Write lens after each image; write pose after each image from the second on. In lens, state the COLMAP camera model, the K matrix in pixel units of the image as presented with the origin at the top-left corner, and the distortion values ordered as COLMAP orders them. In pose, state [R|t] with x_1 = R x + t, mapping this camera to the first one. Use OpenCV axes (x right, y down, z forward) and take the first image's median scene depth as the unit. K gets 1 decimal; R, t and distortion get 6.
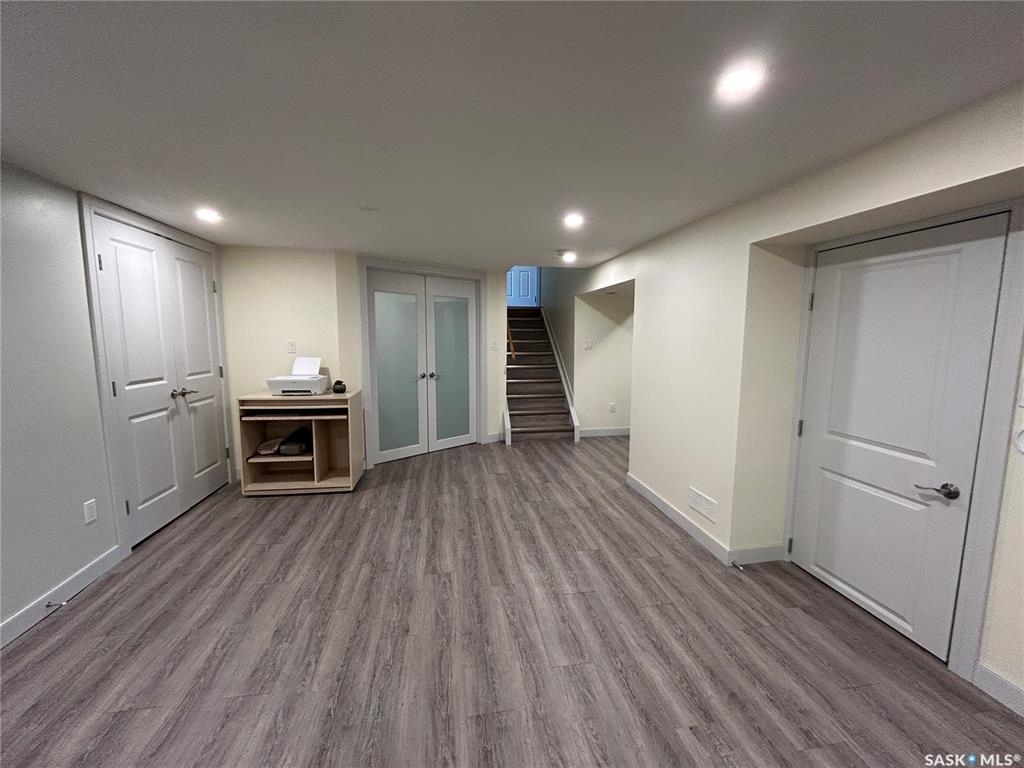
lens RADIAL K [[415.5, 0, 513.8], [0, 415.5, 382.2], [0, 0, 1]] dist [0.000683, 0.000317]
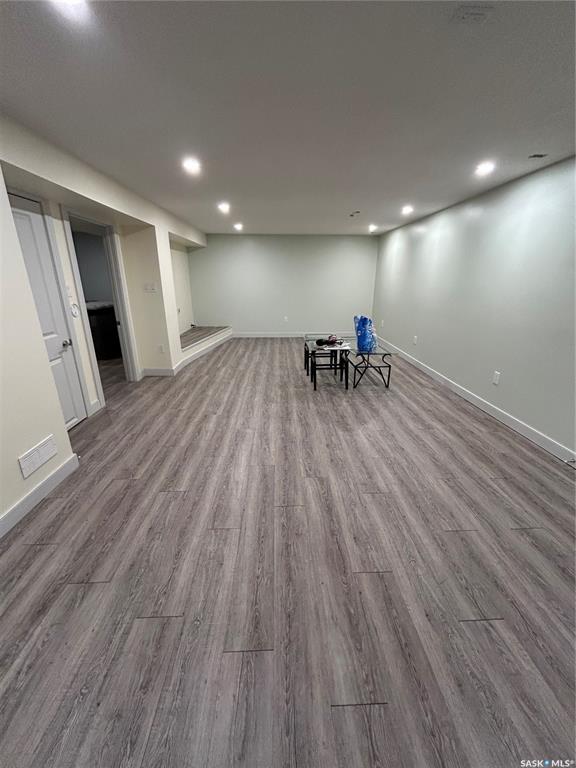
lens RADIAL K [[311.6, 0, 288.0], [0, 311.6, 384.0], [0, 0, 1]] dist [0.000683, 0.000317]
pose [[-0.990767, -0.053744, 0.124469, -0.162744], [0.005319, 0.901957, 0.431792, -0.138190], [-0.135472, 0.428468, -0.893344, 1.404326]]
